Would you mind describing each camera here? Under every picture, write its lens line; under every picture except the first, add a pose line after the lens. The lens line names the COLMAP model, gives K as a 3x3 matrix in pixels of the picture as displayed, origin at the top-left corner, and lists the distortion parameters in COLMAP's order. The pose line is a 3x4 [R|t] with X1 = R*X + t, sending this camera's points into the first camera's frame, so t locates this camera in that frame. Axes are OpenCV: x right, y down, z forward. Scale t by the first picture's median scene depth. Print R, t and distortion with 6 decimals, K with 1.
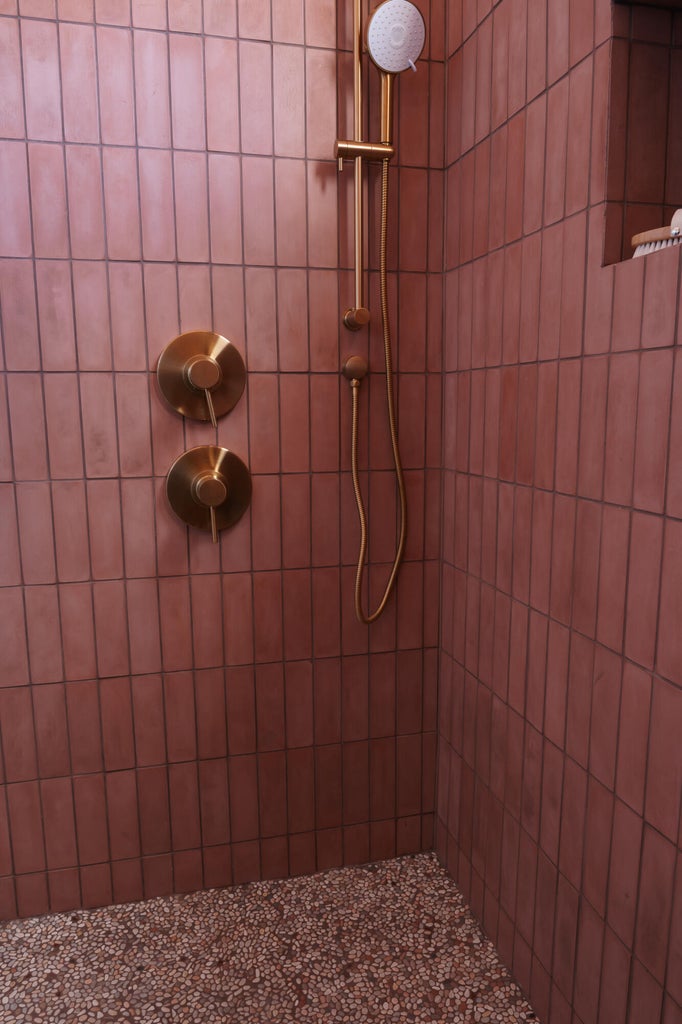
lens RADIAL K [[714.7, 0, 339.6], [0, 714.7, 518.5], [0, 0, 1]] dist [-0.020848, 0.004517]
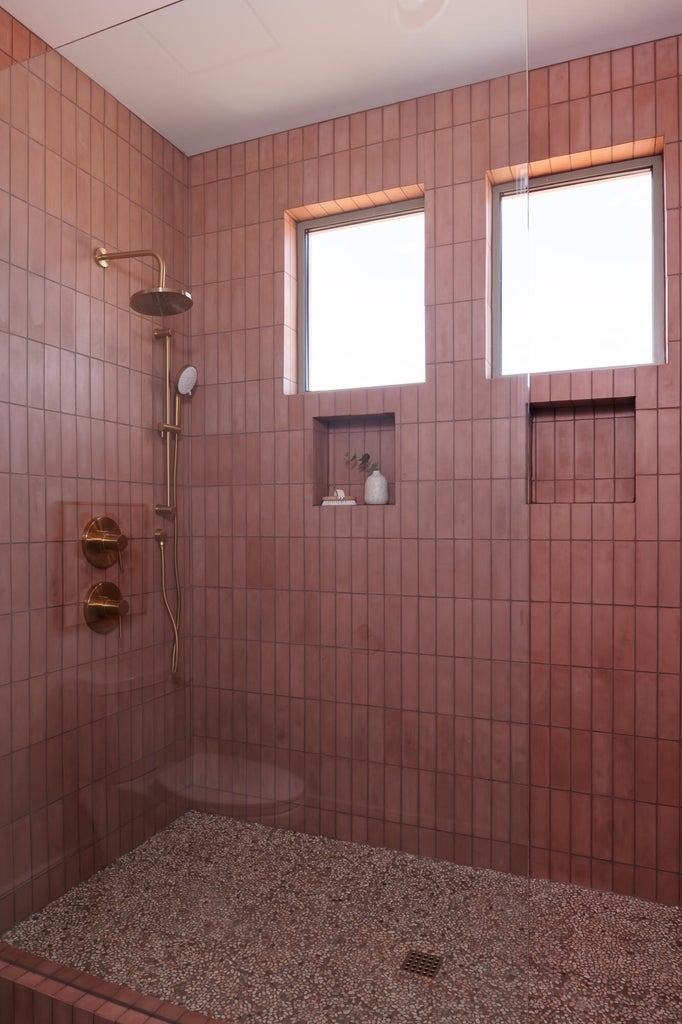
lens RADIAL K [[669.3, 0, 339.5], [0, 669.3, 513.2], [0, 0, 1]] dist [-0.016328, 0.001119]
pose [[0.608480, 0.013325, 0.793457, -1.172939], [0.123760, 0.986032, -0.111468, -0.017110], [-0.783859, 0.166024, 0.598331, -0.454405]]
